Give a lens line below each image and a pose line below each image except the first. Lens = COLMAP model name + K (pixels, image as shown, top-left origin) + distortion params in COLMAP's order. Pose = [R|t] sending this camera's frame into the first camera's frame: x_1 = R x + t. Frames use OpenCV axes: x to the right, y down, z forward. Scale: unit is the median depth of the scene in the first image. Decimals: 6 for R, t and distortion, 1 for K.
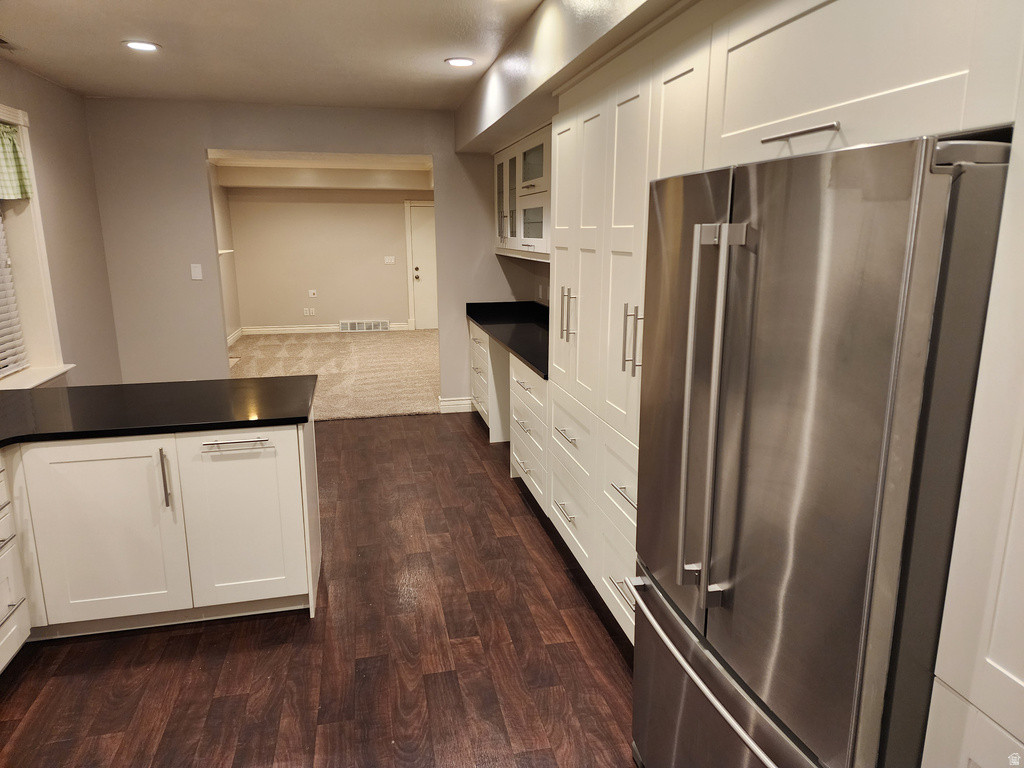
lens RADIAL K [[684.8, 0, 514.1], [0, 684.8, 384.5], [0, 0, 1]] dist [0.058441, -0.008646]
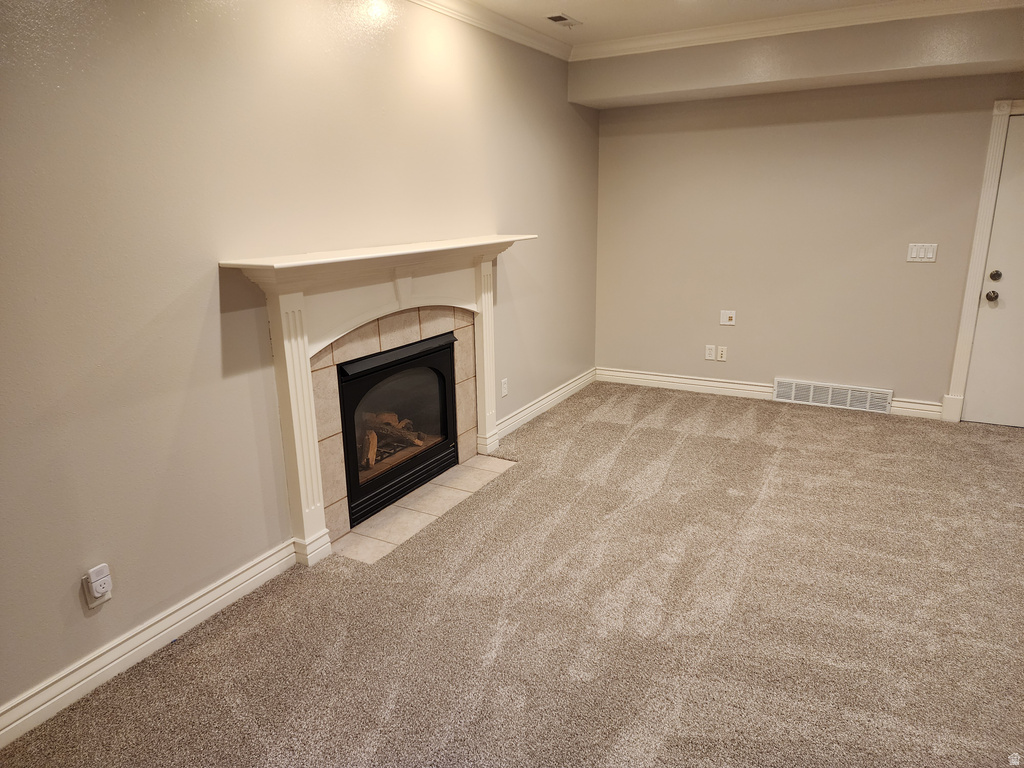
lens RADIAL K [[684.8, 0, 516.9], [0, 684.8, 386.4], [0, 0, 1]] dist [0.058441, -0.008646]
pose [[0.761526, 0.160282, -0.628003, -0.088517], [-0.124778, 0.987070, 0.100617, -0.113473], [0.636010, 0.001738, 0.771679, 0.519601]]
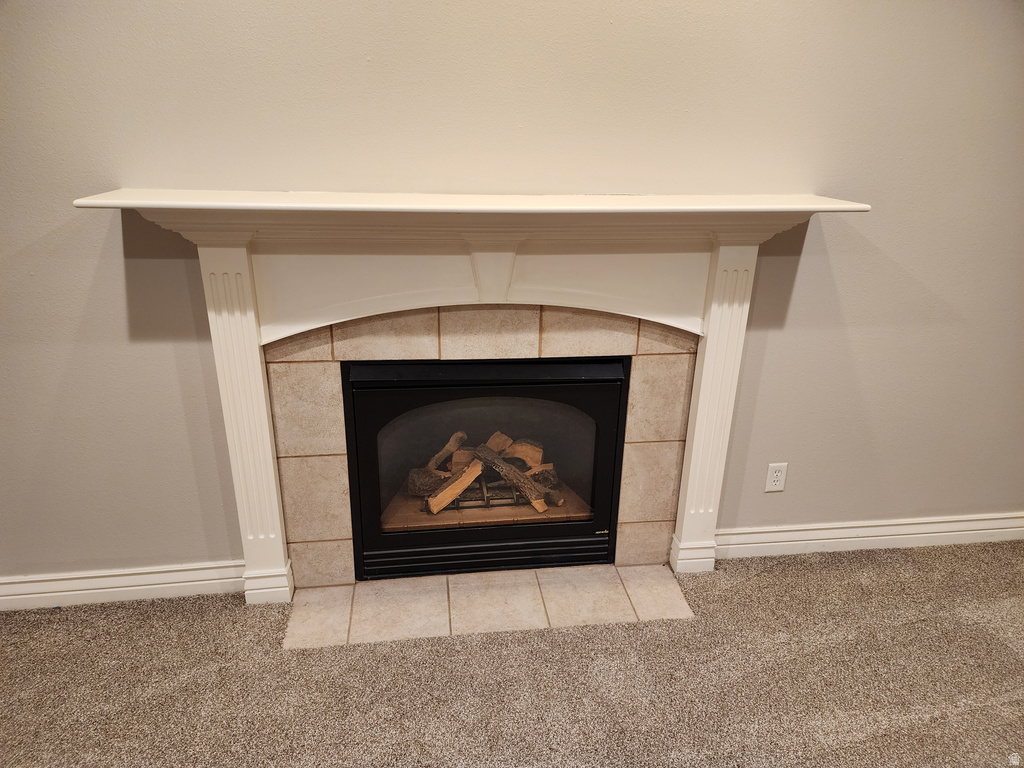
lens RADIAL K [[684.8, 0, 514.1], [0, 684.8, 390.7], [0, 0, 1]] dist [0.058441, -0.008646]
pose [[-0.069808, 0.362504, -0.929364, -0.154419], [-0.233183, 0.899897, 0.368526, -0.167862], [0.969924, 0.242437, 0.021710, 0.773306]]
